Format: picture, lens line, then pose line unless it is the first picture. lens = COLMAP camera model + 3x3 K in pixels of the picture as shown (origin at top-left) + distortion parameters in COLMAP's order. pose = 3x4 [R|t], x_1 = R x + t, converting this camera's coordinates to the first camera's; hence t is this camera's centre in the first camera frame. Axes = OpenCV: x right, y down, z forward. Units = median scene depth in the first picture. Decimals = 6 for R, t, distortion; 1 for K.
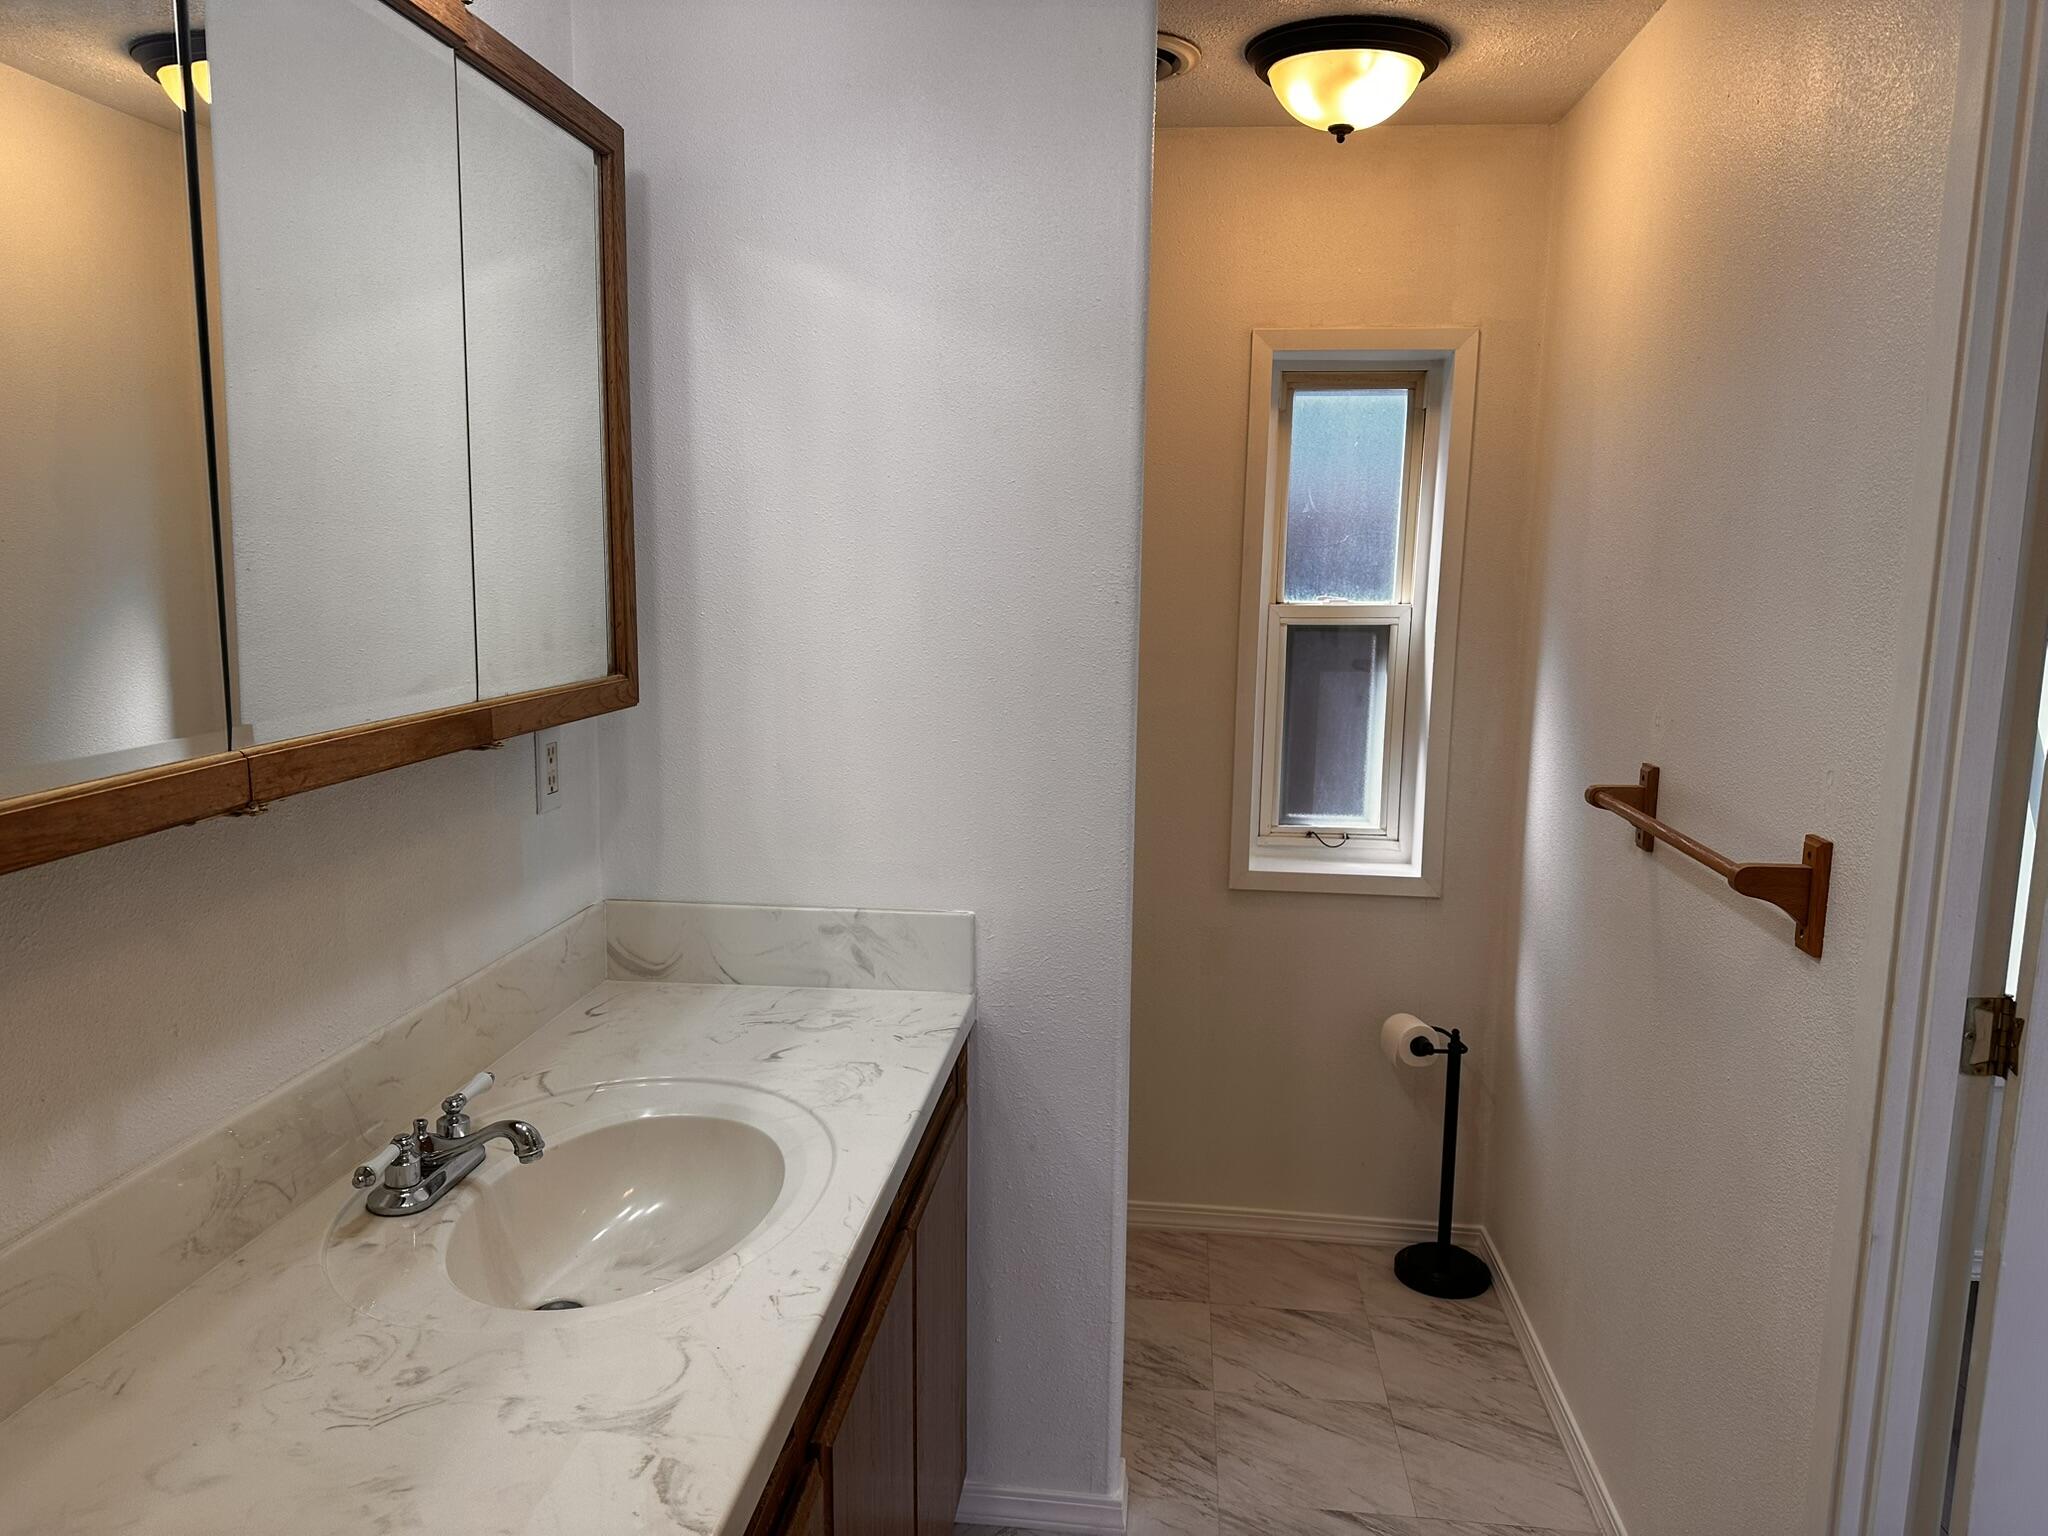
lens RADIAL K [[1410.1, 0, 1025.2], [0, 1410.1, 768.3], [0, 0, 1]] dist [0.046010, -0.050182]
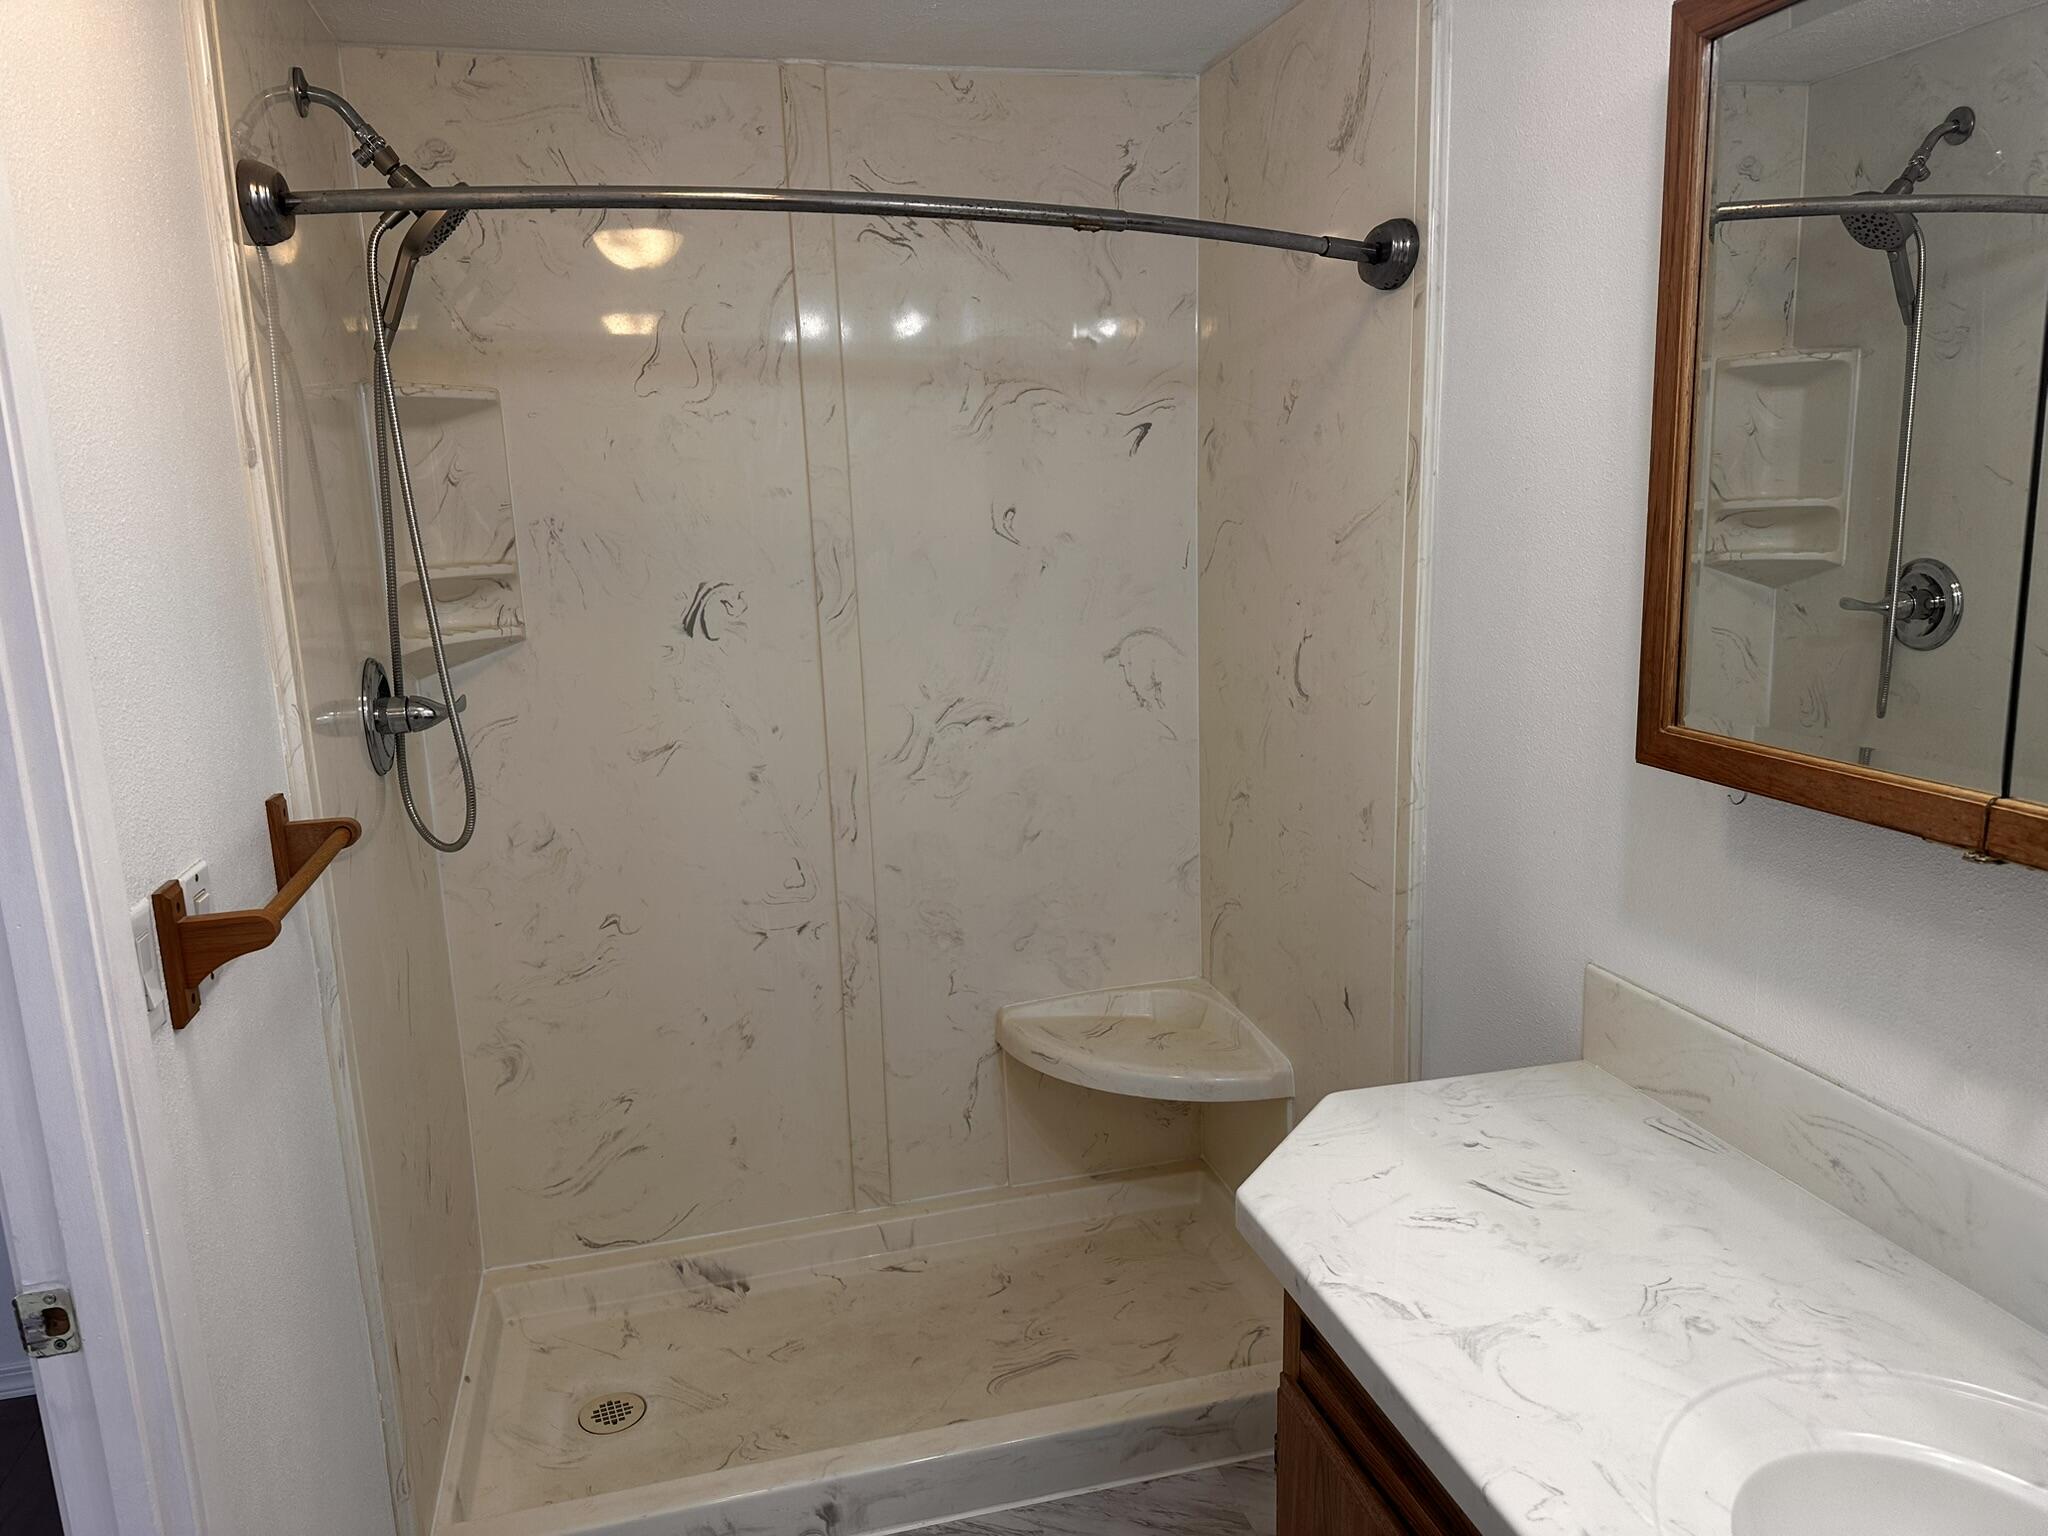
lens RADIAL K [[1410.1, 0, 1022.5], [0, 1410.1, 764.5], [0, 0, 1]] dist [0.046010, -0.050182]
pose [[-0.932718, 0.087358, -0.349865, 0.435861], [-0.034763, 0.943912, 0.328362, -0.350558], [0.358927, 0.318432, -0.877367, 1.700222]]
